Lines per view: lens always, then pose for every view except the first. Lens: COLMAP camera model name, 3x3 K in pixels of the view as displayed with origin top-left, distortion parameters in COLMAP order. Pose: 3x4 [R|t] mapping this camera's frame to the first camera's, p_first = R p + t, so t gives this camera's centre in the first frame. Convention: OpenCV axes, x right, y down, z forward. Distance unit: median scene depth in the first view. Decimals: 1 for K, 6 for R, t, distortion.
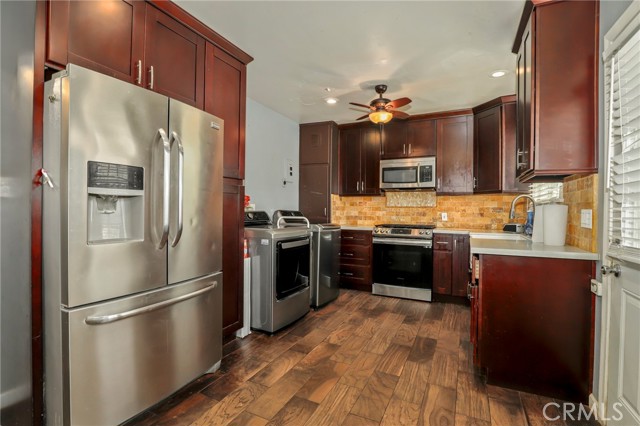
lens RADIAL K [[297.7, 0, 322.2], [0, 297.7, 210.8], [0, 0, 1]] dist [-0.030648, 0.005078]
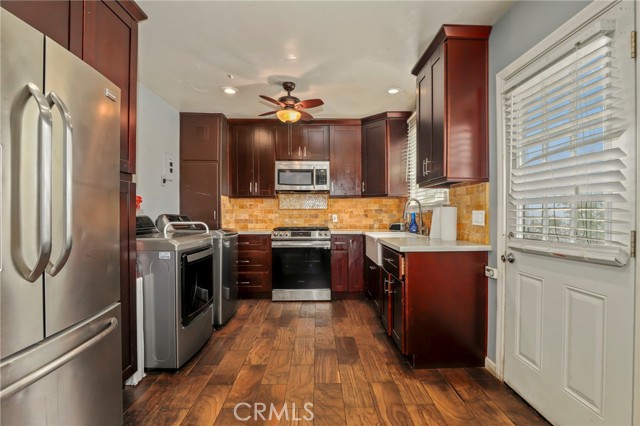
lens RADIAL K [[297.7, 0, 322.3], [0, 297.7, 212.6], [0, 0, 1]] dist [-0.030648, 0.005078]
pose [[0.889026, -0.011103, 0.457722, -0.173471], [0.011967, 0.999928, 0.001012, -0.003249], [-0.457701, 0.004578, 0.889095, 0.116867]]
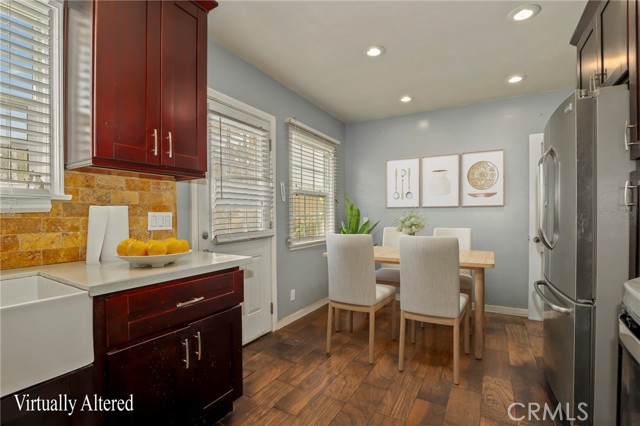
lens RADIAL K [[297.7, 0, 325.8], [0, 297.7, 216.5], [0, 0, 1]] dist [-0.030648, 0.005078]
pose [[-0.998599, -0.008156, 0.052277, 0.170830], [-0.007439, 0.999876, 0.013898, -0.005376], [-0.052383, 0.013490, -0.998536, 1.318849]]
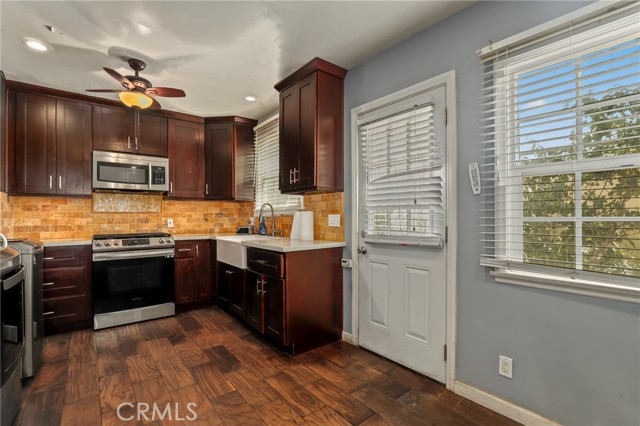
lens RADIAL K [[297.7, 0, 323.3], [0, 297.7, 214.5], [0, 0, 1]] dist [-0.030648, 0.005078]
pose [[0.421065, -0.006828, 0.907005, -0.359415], [0.010686, 0.999940, 0.002567, -0.006041], [-0.906968, 0.008611, 0.421112, 0.251199]]
